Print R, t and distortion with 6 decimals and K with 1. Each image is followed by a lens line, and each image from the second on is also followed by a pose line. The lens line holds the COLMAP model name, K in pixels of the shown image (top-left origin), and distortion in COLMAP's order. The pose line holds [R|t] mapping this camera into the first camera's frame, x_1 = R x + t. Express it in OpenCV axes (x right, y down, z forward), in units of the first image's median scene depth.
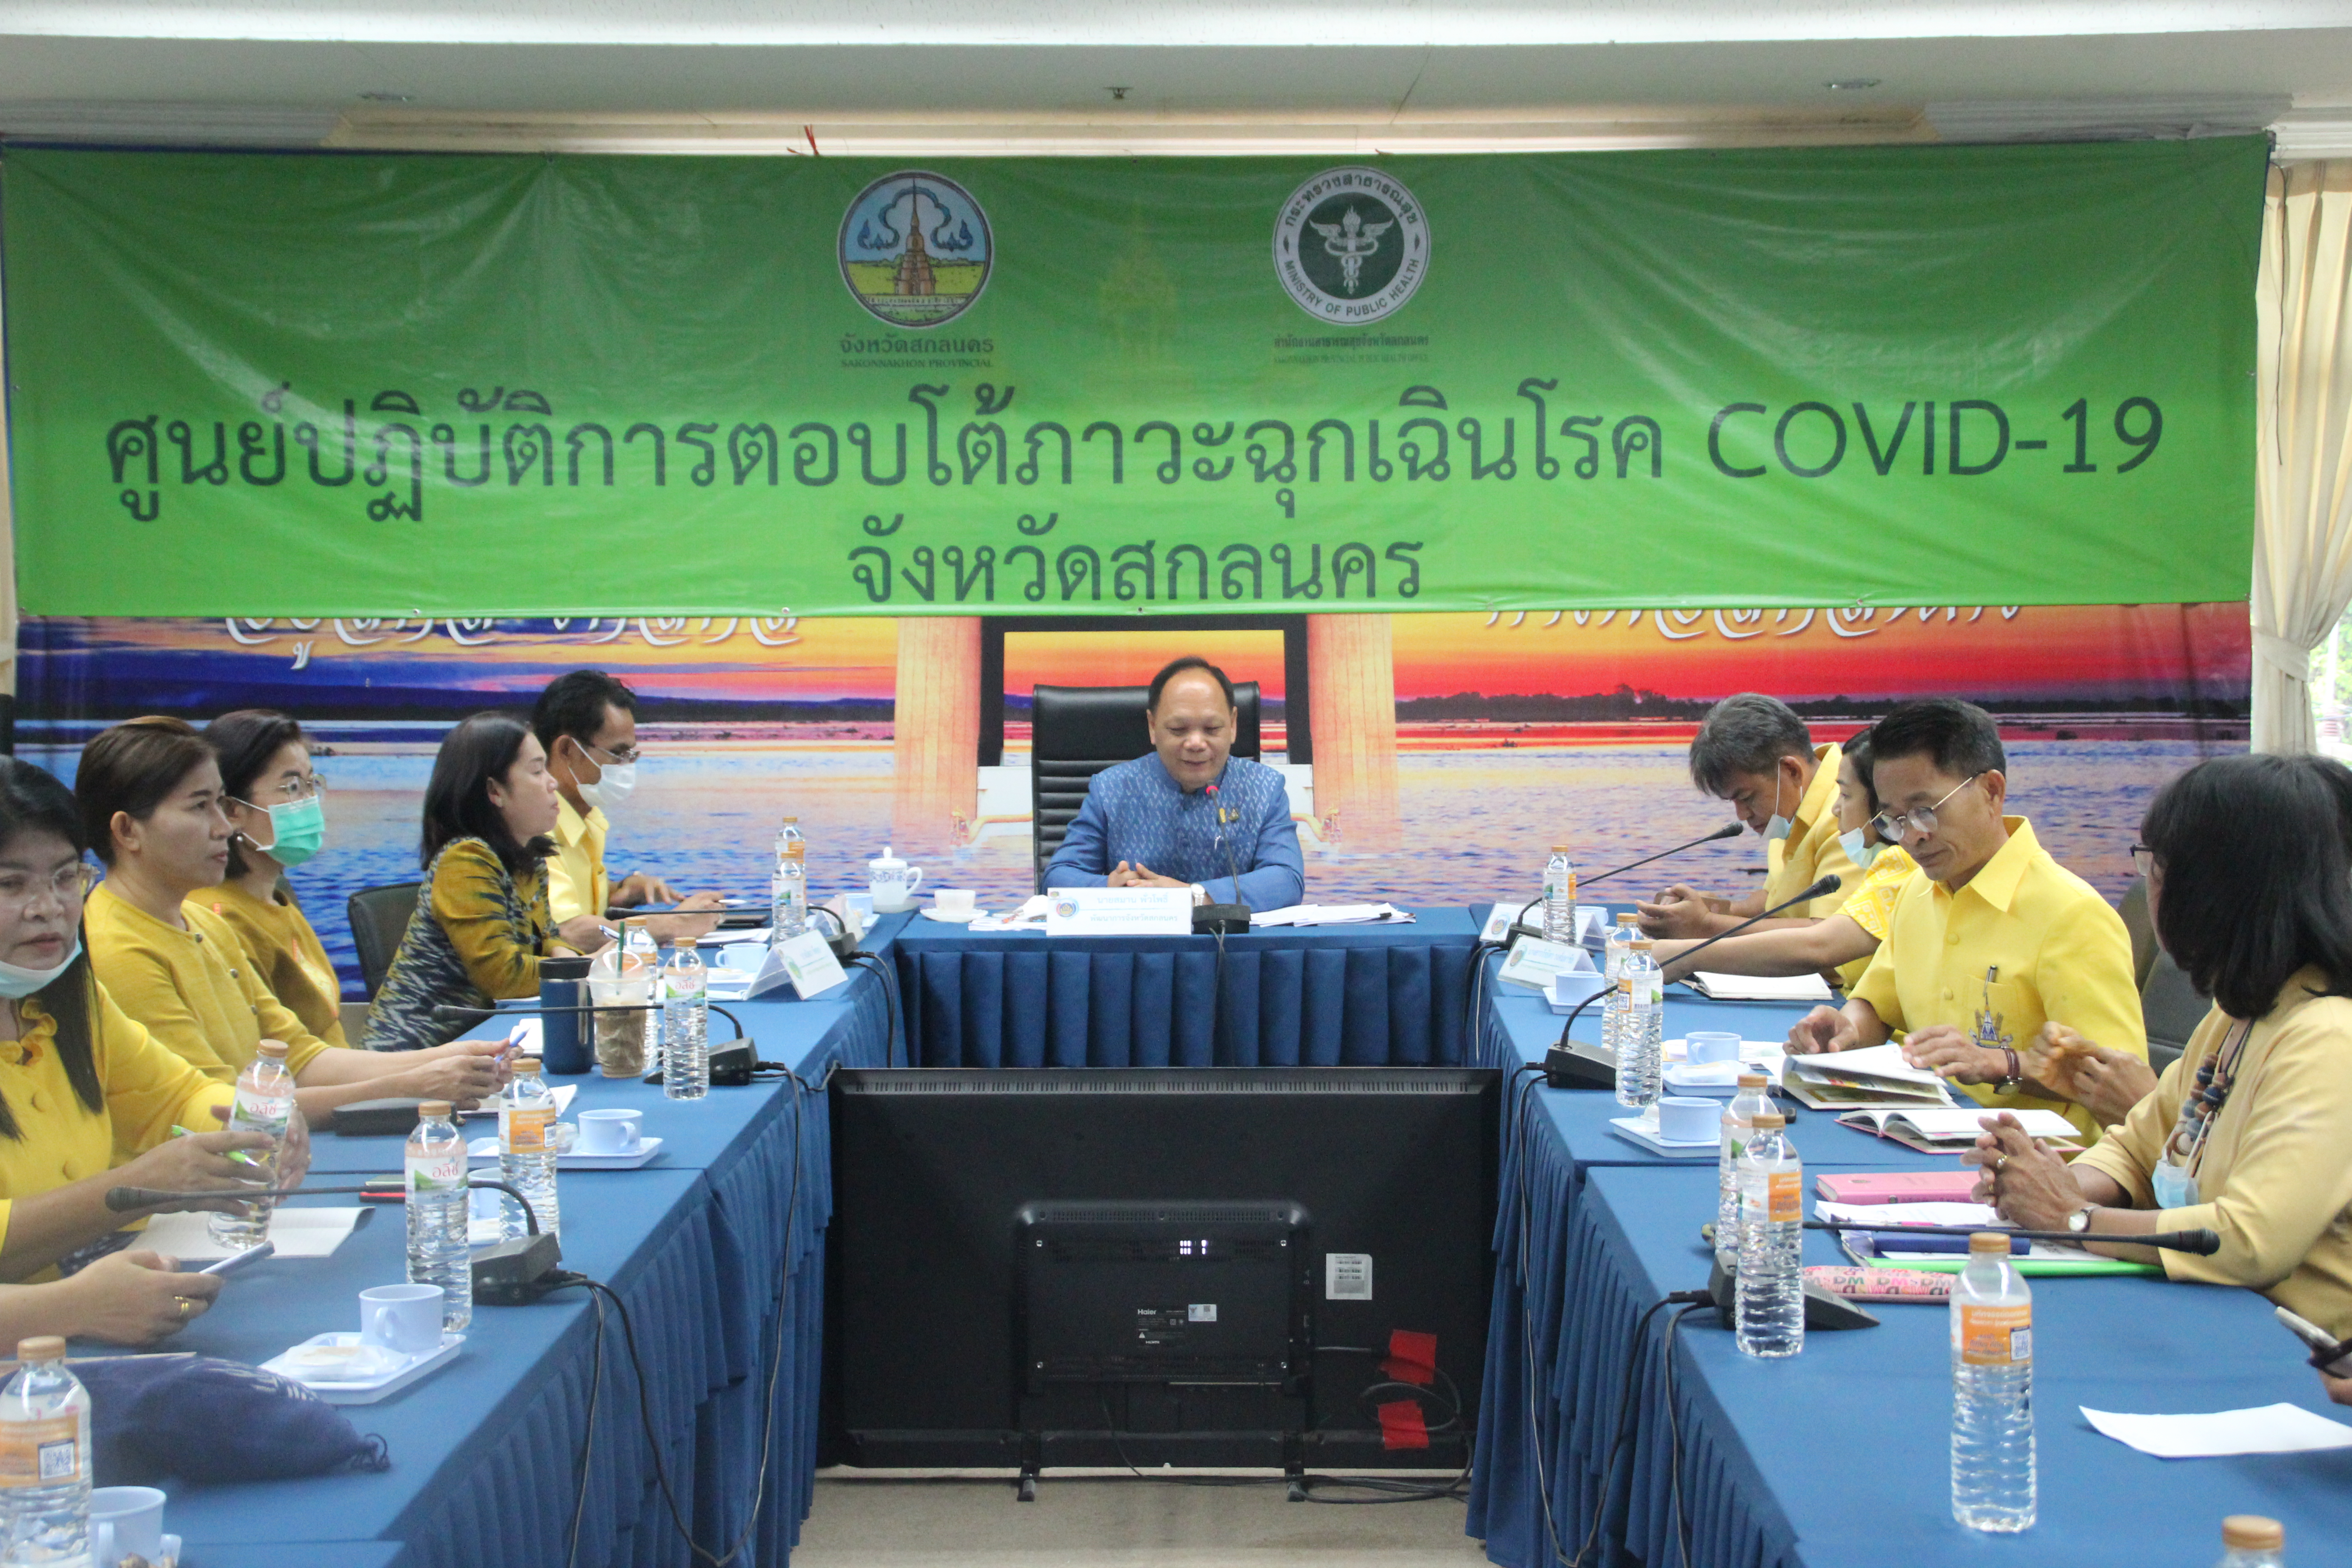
lens RADIAL K [[4037.8, 0, 1176.0], [0, 4037.8, 784.0], [0, 0, 1]] dist [0.243619, 0.118054]
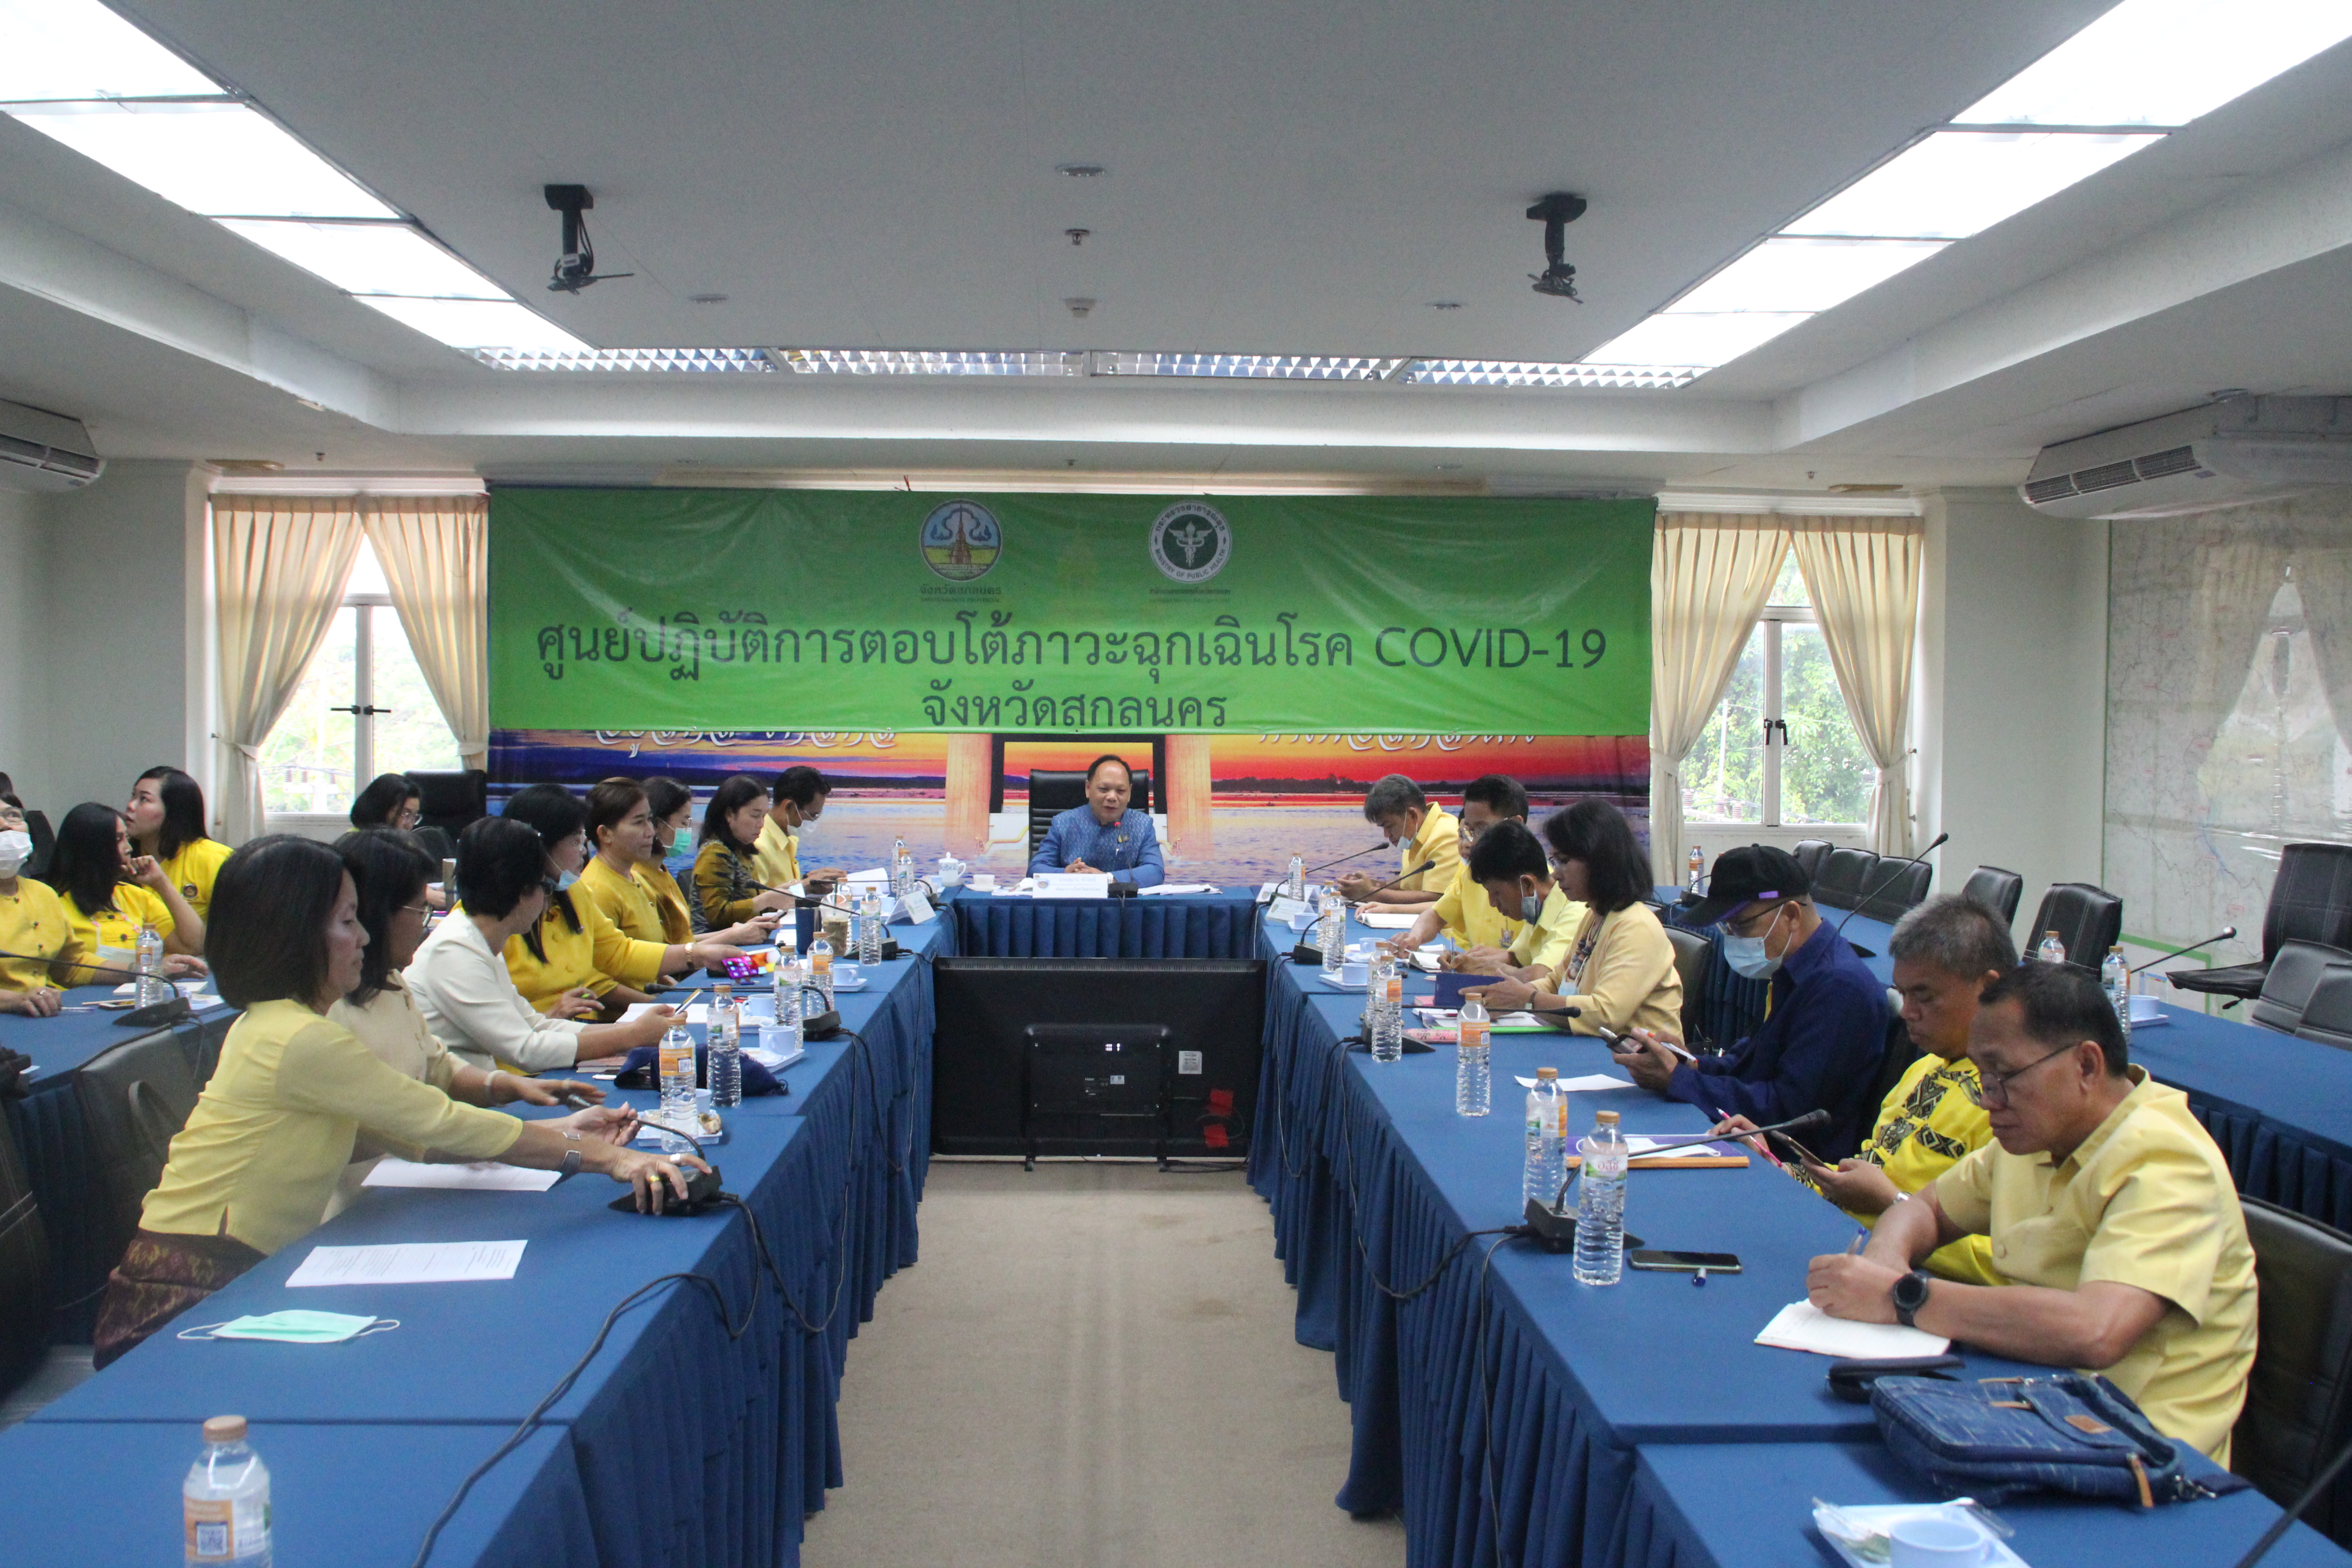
lens RADIAL K [[2729.1, 0, 1176.0], [0, 2729.1, 784.0], [0, 0, 1]] dist [0.001863, 0.003205]
pose [[0.998696, 0.011641, 0.049709, -0.025913], [-0.010316, 0.999587, -0.026829, 0.015463], [-0.050001, 0.026281, 0.998403, -0.276288]]
